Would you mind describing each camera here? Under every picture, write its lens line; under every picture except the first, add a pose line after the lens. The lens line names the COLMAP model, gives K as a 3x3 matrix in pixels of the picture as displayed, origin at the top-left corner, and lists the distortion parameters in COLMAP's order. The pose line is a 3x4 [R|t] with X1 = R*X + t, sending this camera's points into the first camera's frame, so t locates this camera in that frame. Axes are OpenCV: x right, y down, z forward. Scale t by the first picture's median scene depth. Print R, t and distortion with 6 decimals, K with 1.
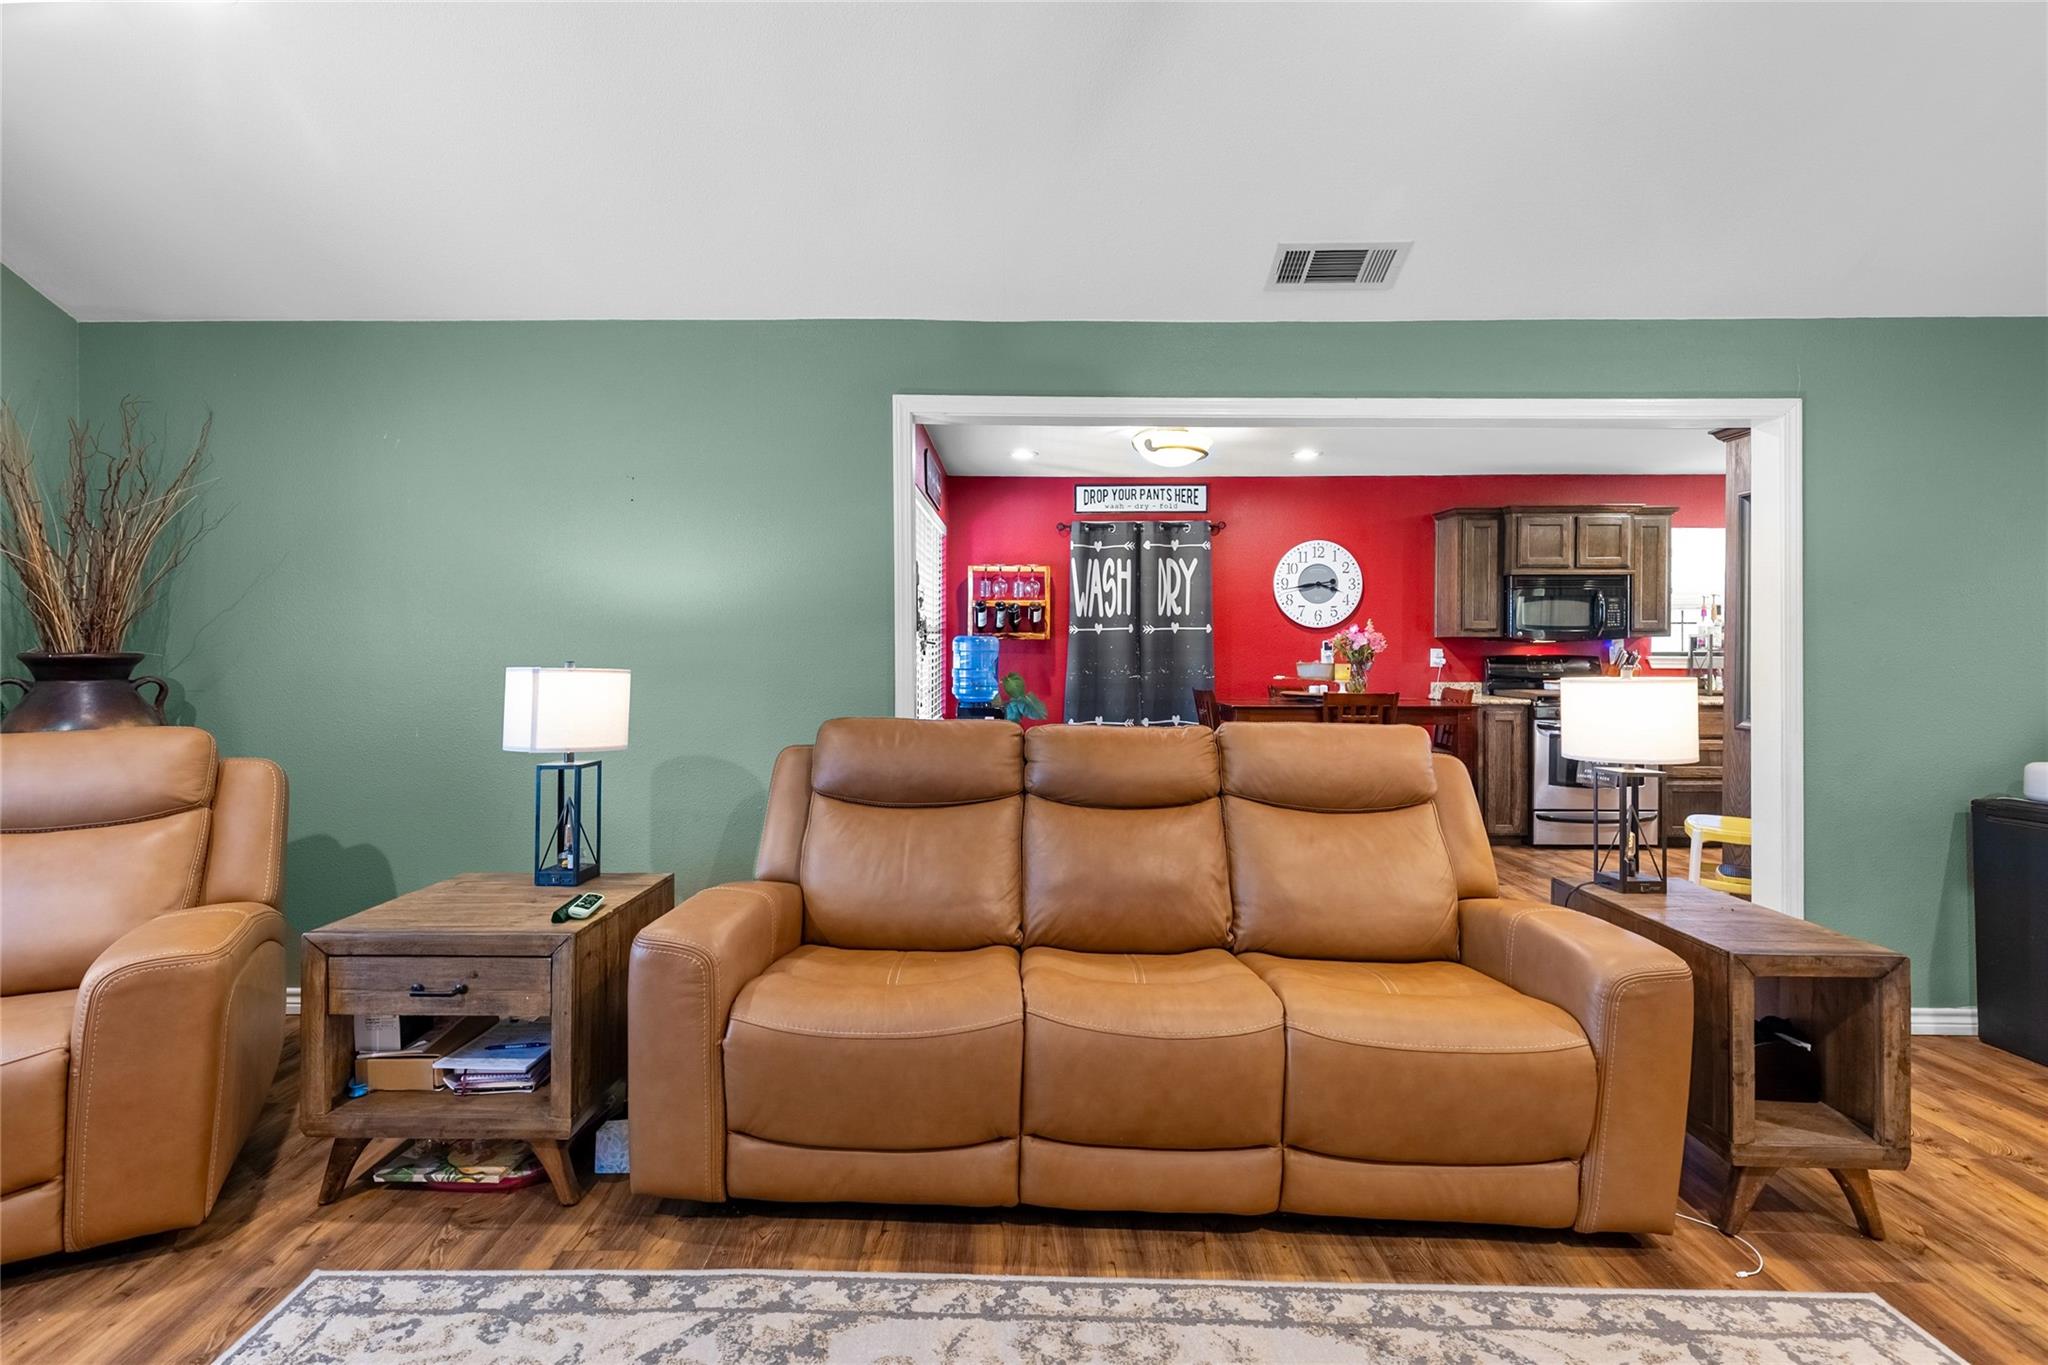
lens RADIAL K [[953.4, 0, 1004.8], [0, 953.4, 650.6], [0, 0, 1]] dist [0.003848, 0.000369]
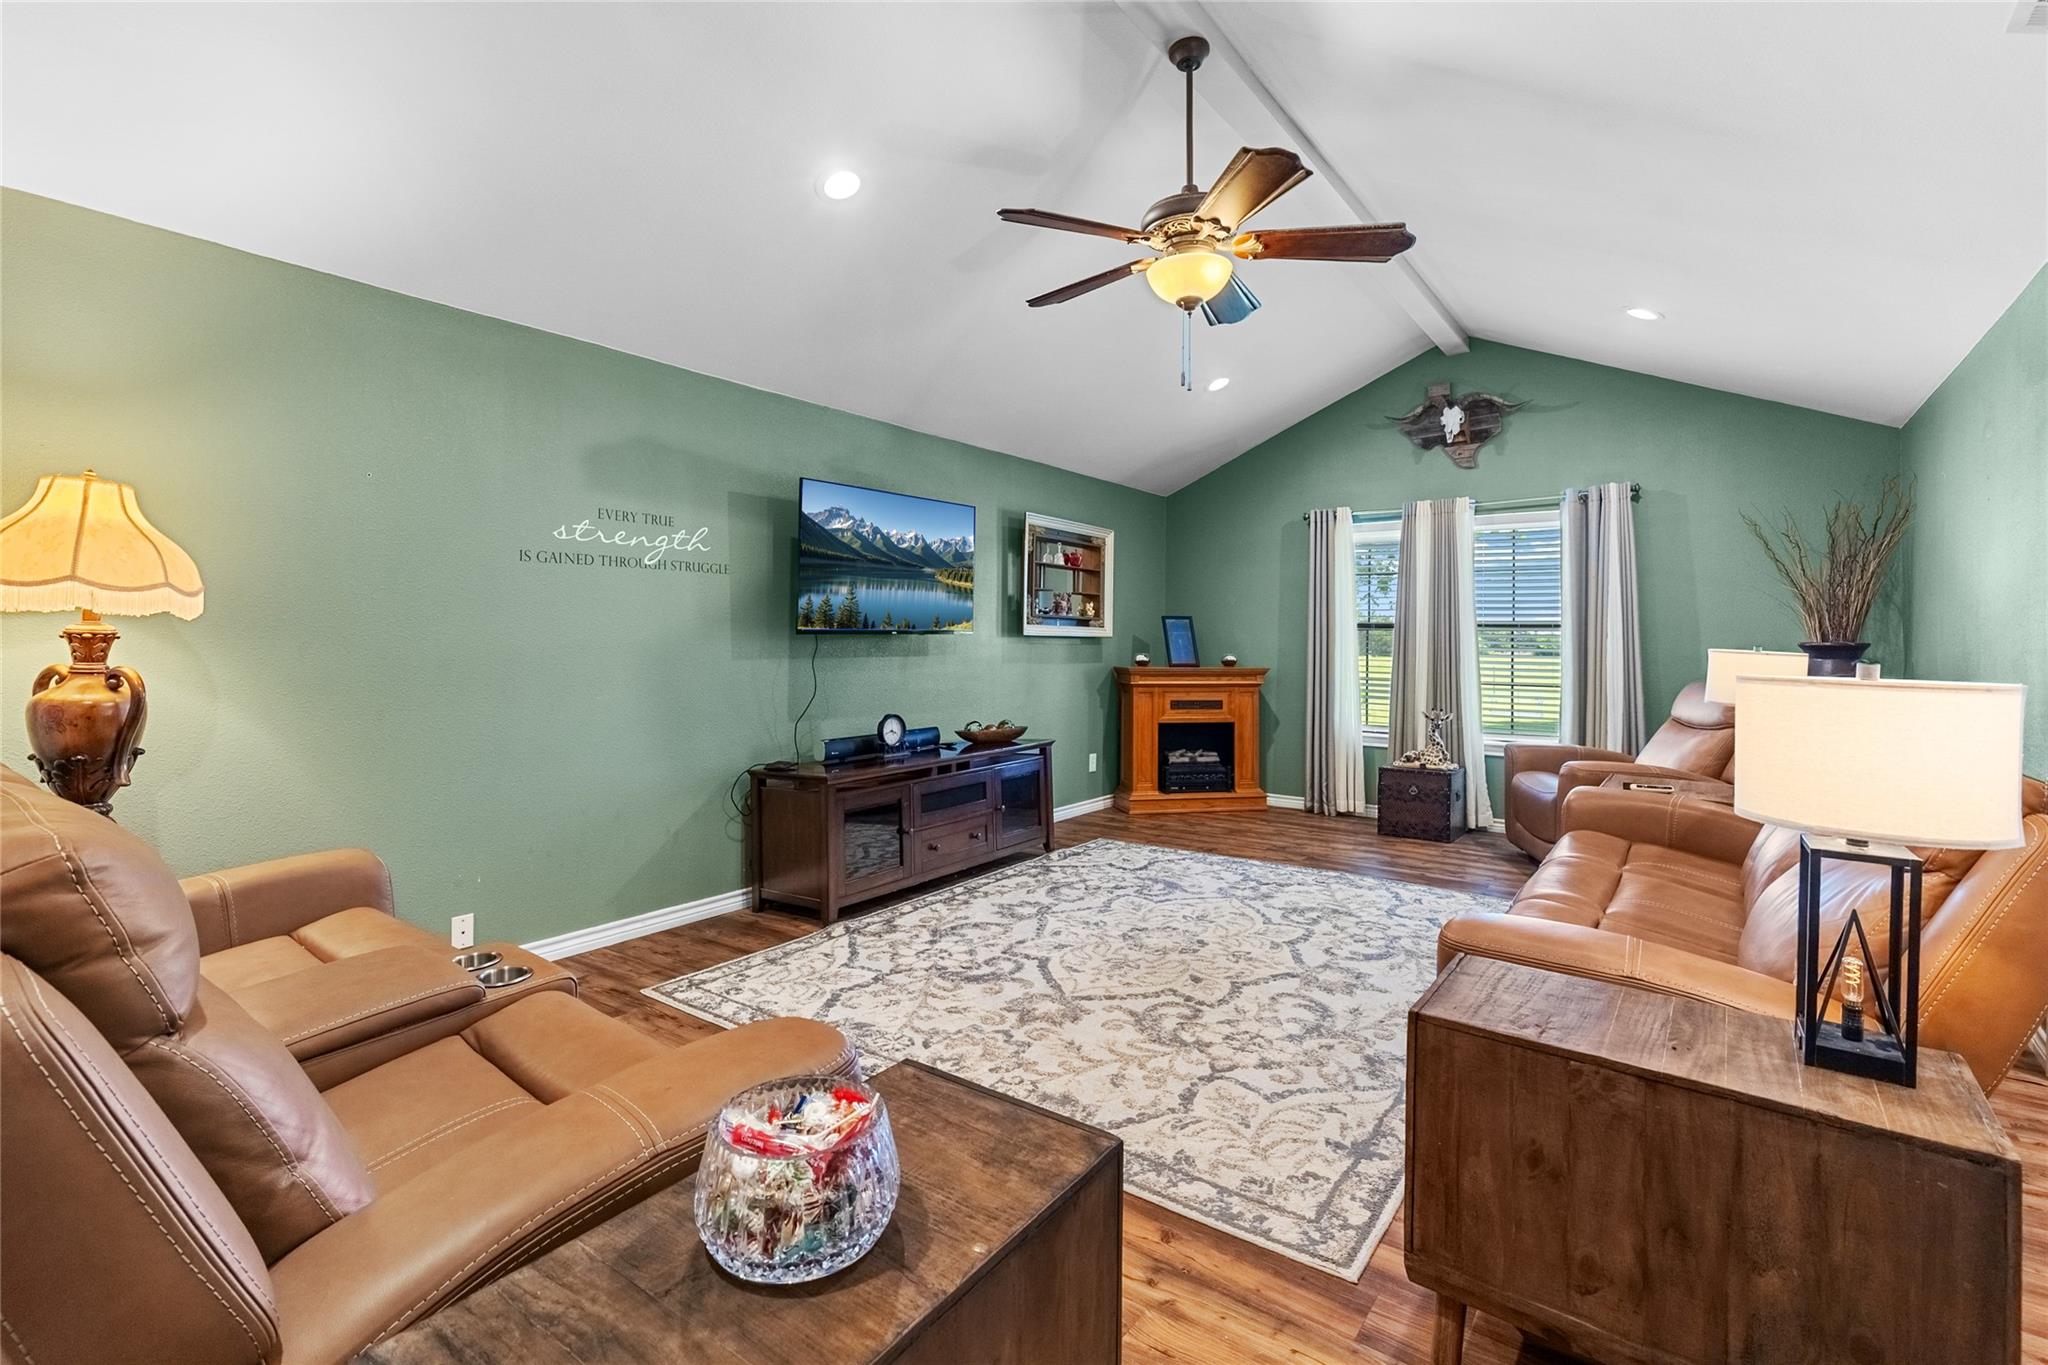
lens RADIAL K [[926.8, 0, 1015.0], [0, 926.8, 650.9], [0, 0, 1]] dist [0.002101, -0.000579]
pose [[-0.582619, 0.006696, -0.812718, 0.605032], [-0.013058, 0.999760, 0.017599, 0.002966], [0.812641, 0.020866, -0.582391, 0.404117]]
